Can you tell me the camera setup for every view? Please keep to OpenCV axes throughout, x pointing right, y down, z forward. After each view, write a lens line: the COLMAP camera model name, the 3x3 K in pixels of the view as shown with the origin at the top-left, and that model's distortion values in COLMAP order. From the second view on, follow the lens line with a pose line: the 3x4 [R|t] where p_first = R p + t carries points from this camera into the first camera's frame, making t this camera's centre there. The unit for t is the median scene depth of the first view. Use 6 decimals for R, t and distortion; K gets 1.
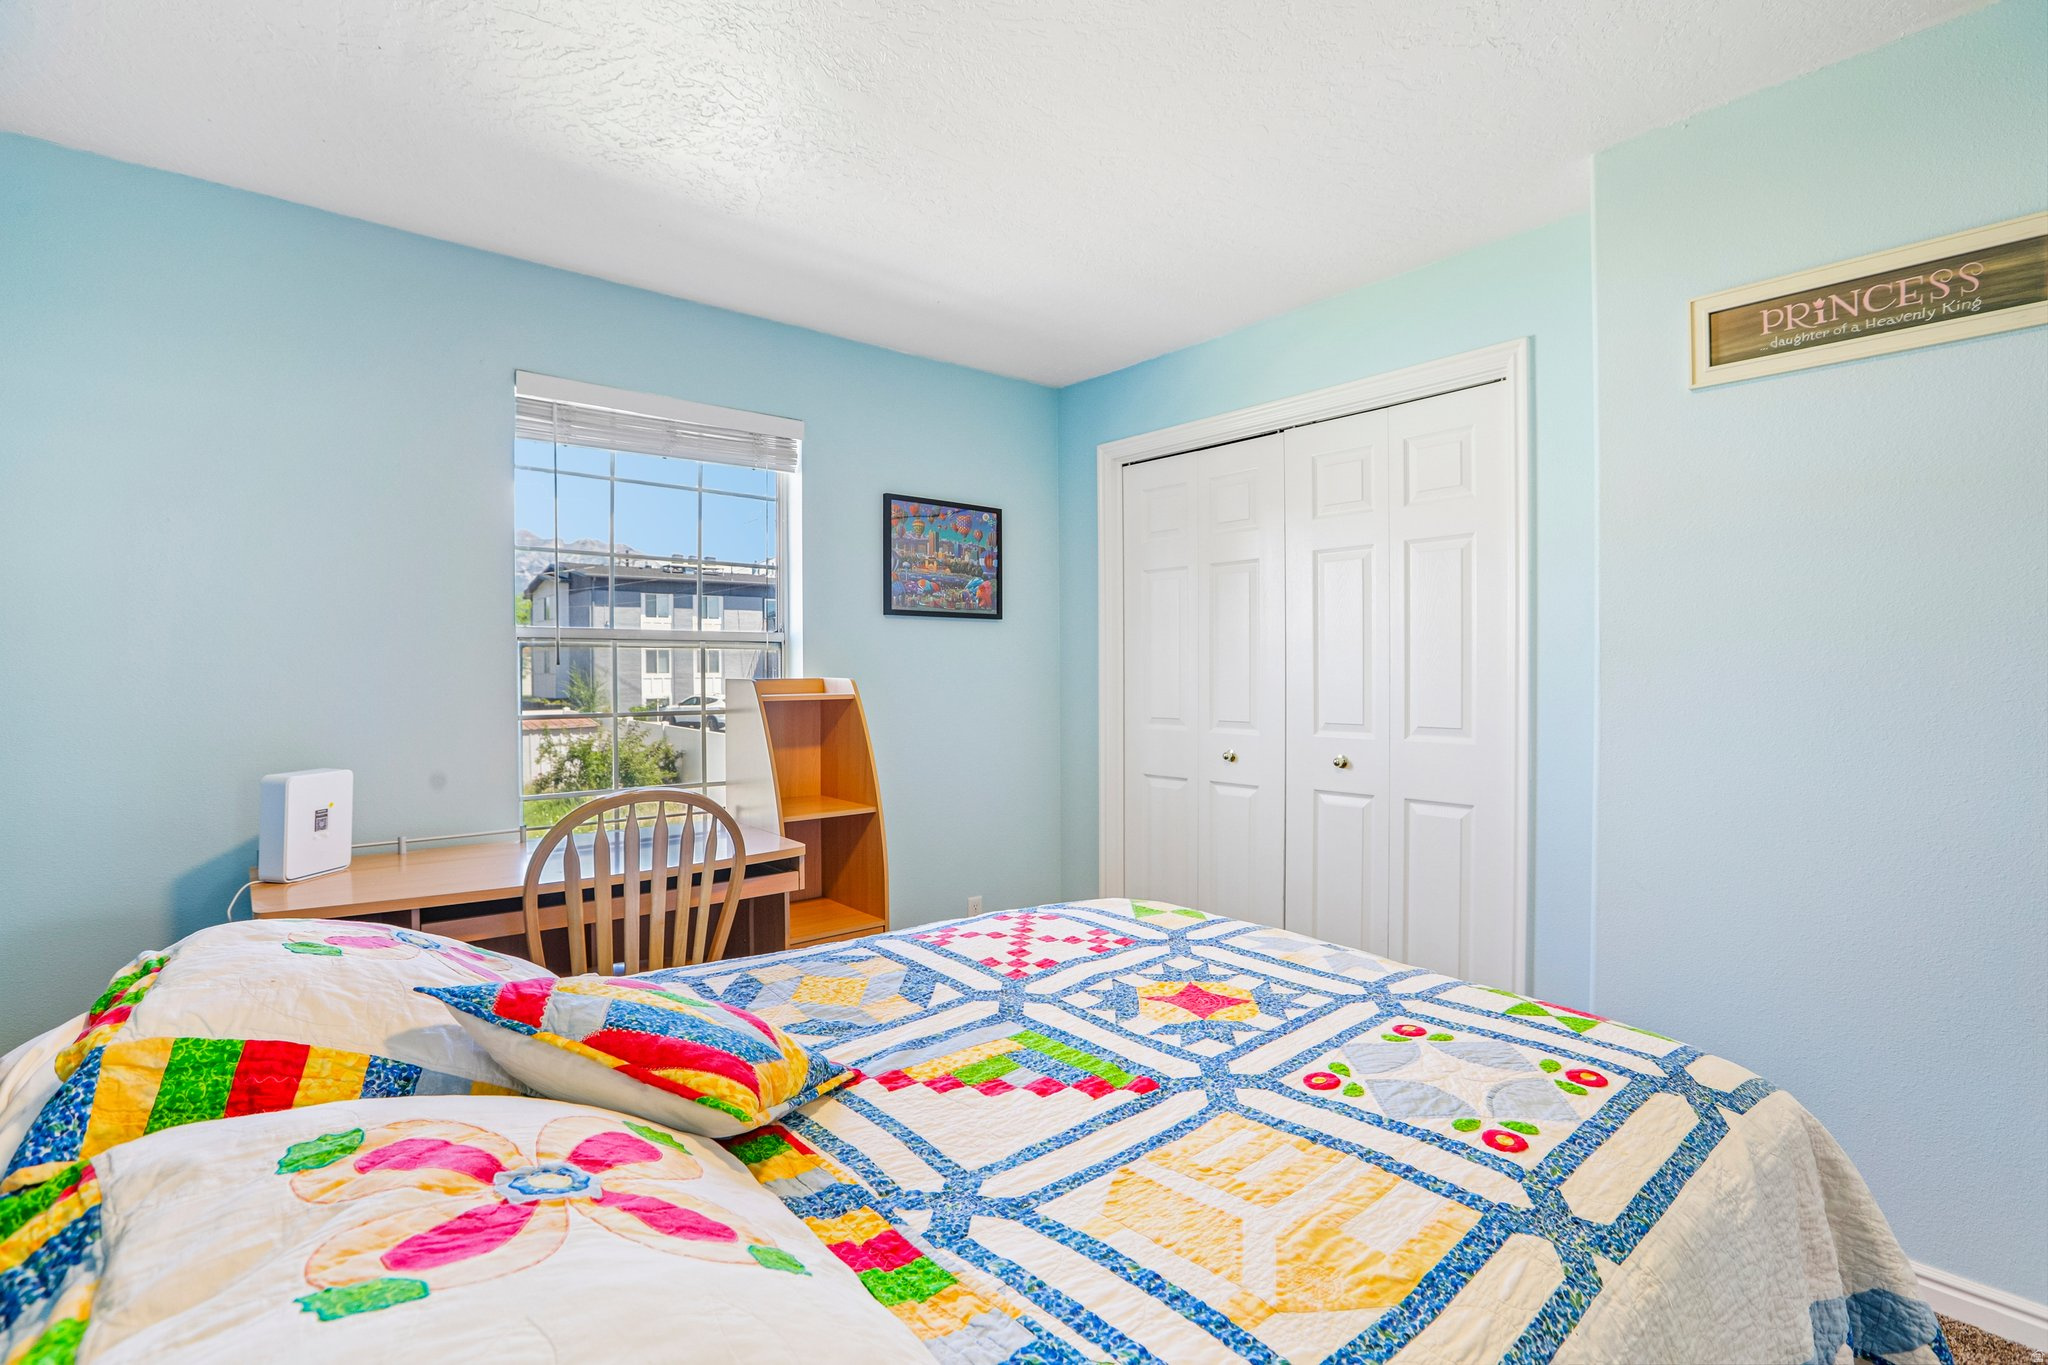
lens RADIAL K [[949.8, 0, 1024.0], [0, 949.8, 682.5], [0, 0, 1]] dist [-0.025119, 0.001256]
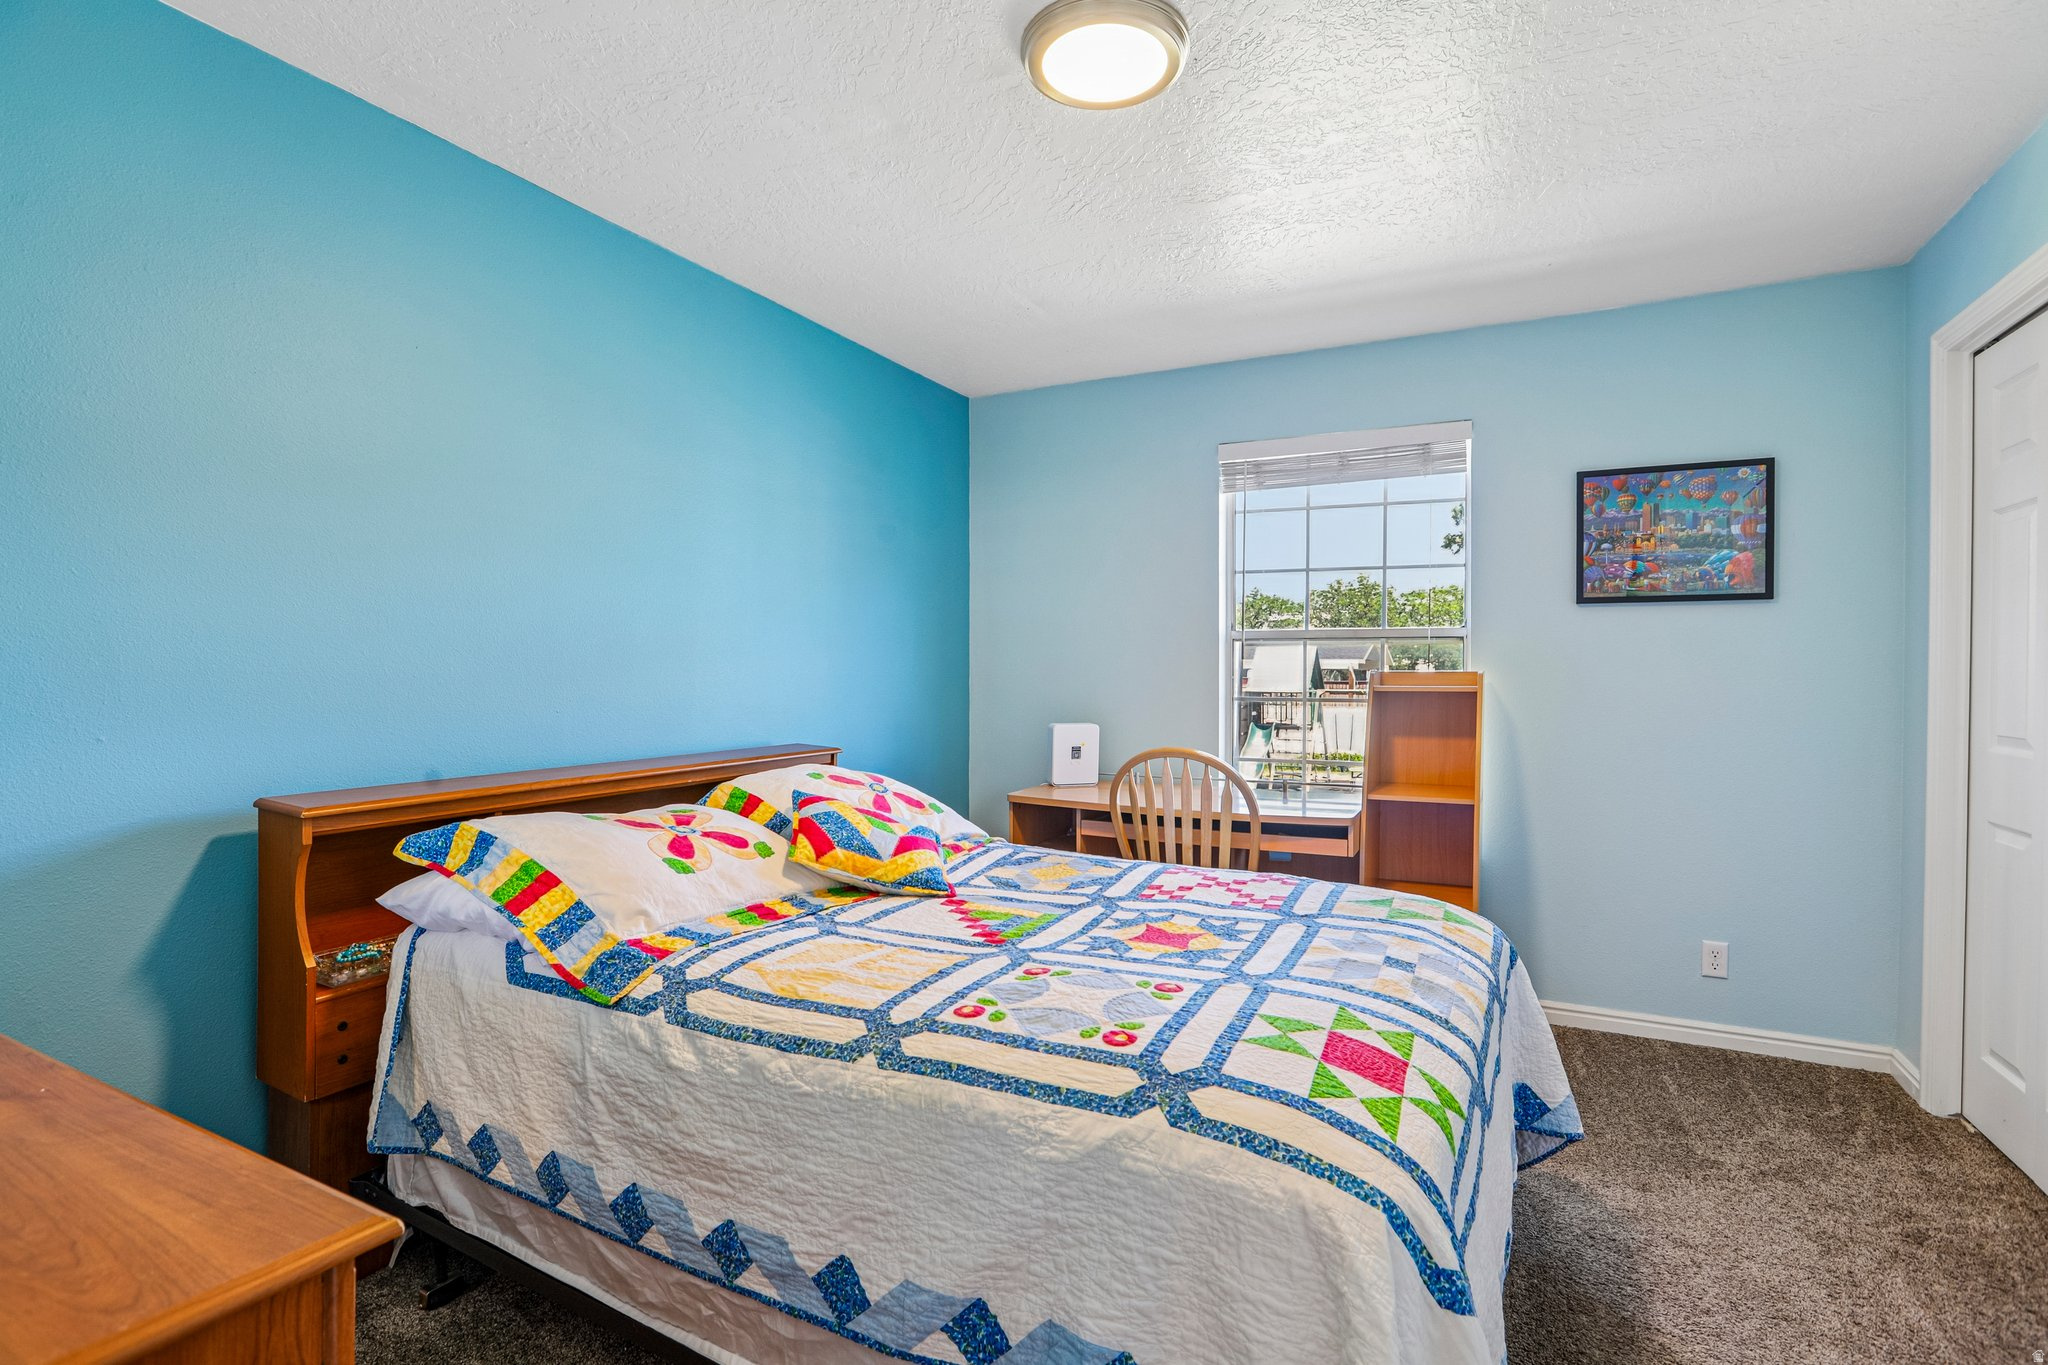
lens RADIAL K [[958.1, 0, 1024.0], [0, 958.1, 682.5], [0, 0, 1]] dist [-0.044607, 0.000324]
pose [[0.378301, 0.013863, -0.925579, 1.242633], [-0.012143, 0.999876, 0.010013, 0.005771], [0.925603, 0.007451, 0.378423, 0.386532]]
